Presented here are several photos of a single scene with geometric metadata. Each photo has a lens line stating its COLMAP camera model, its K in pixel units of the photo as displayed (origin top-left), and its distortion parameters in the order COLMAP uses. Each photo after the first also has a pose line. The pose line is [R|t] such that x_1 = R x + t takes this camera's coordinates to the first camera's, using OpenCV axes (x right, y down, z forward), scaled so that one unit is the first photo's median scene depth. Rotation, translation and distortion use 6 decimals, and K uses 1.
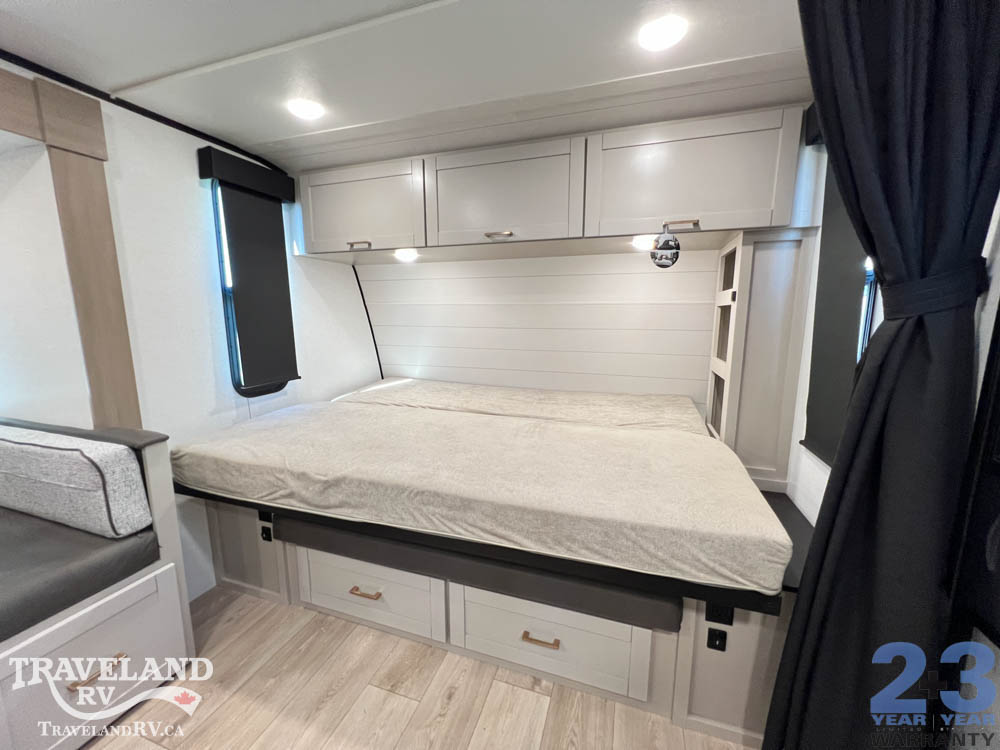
lens RADIAL K [[399.6, 0, 498.4], [0, 399.6, 373.9], [0, 0, 1]] dist [-0.001928, 0.000863]
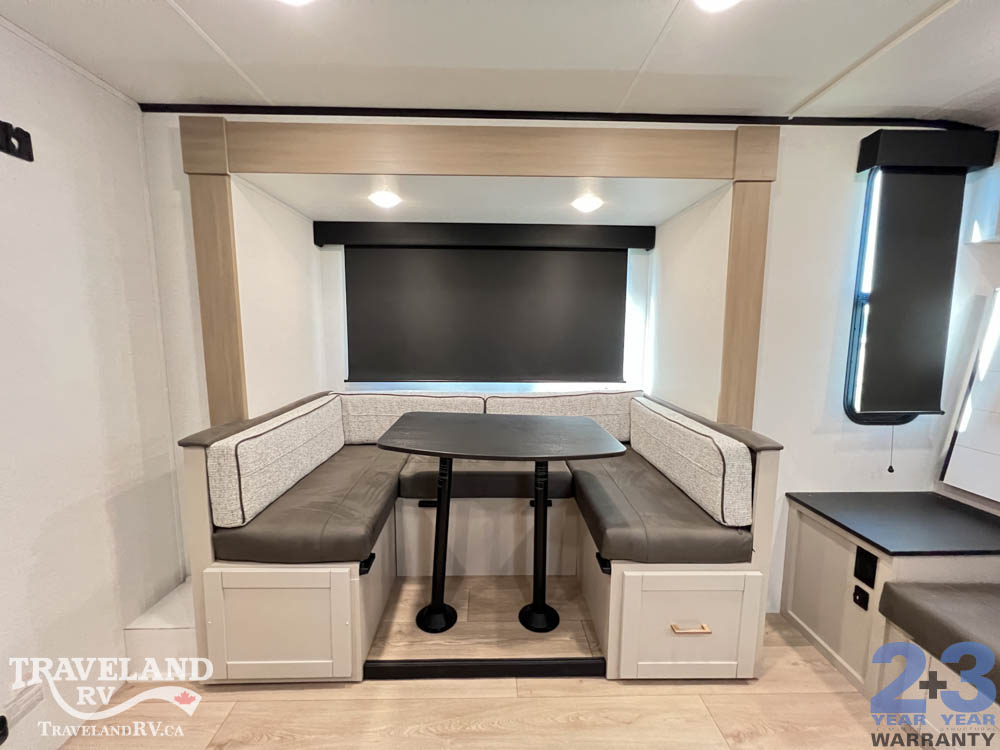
lens RADIAL K [[399.6, 0, 498.4], [0, 399.6, 373.9], [0, 0, 1]] dist [-0.001928, 0.000863]
pose [[0.343156, 0.114550, -0.932267, -0.170667], [-0.149997, 0.986481, 0.066000, 0.020138], [0.927224, 0.117189, 0.355699, -0.011385]]
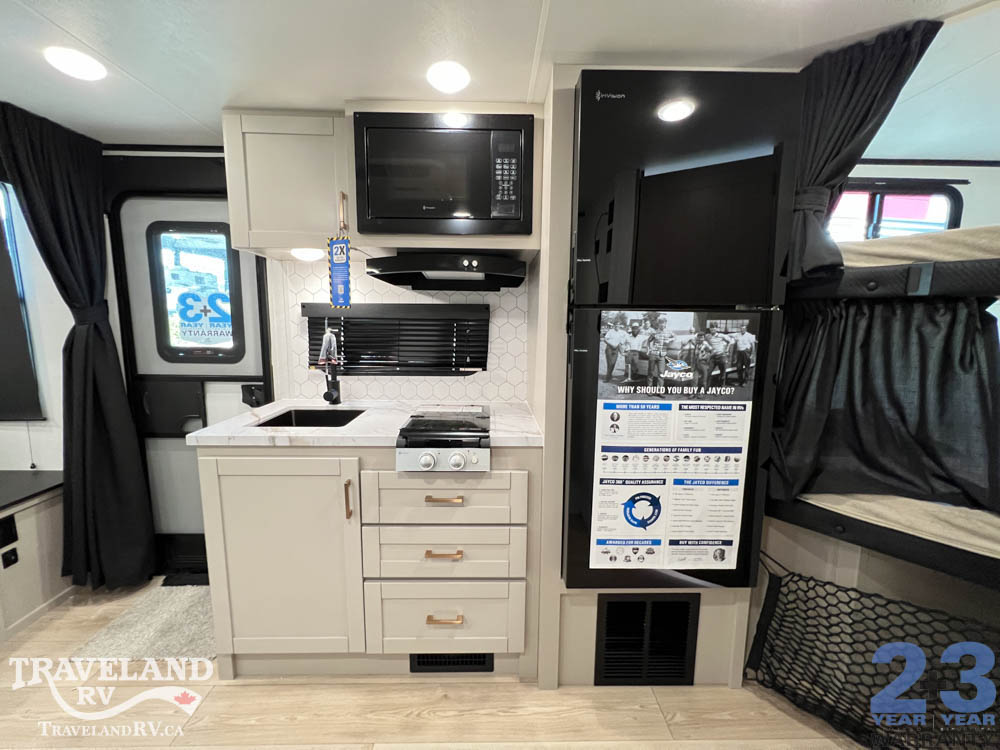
lens RADIAL K [[399.6, 0, 498.4], [0, 399.6, 373.9], [0, 0, 1]] dist [-0.001928, 0.000863]
pose [[-0.339033, -0.131726, 0.931507, -1.039268], [0.134029, 0.973286, 0.186416, 0.014886], [-0.931178, 0.188050, -0.312321, -0.219416]]
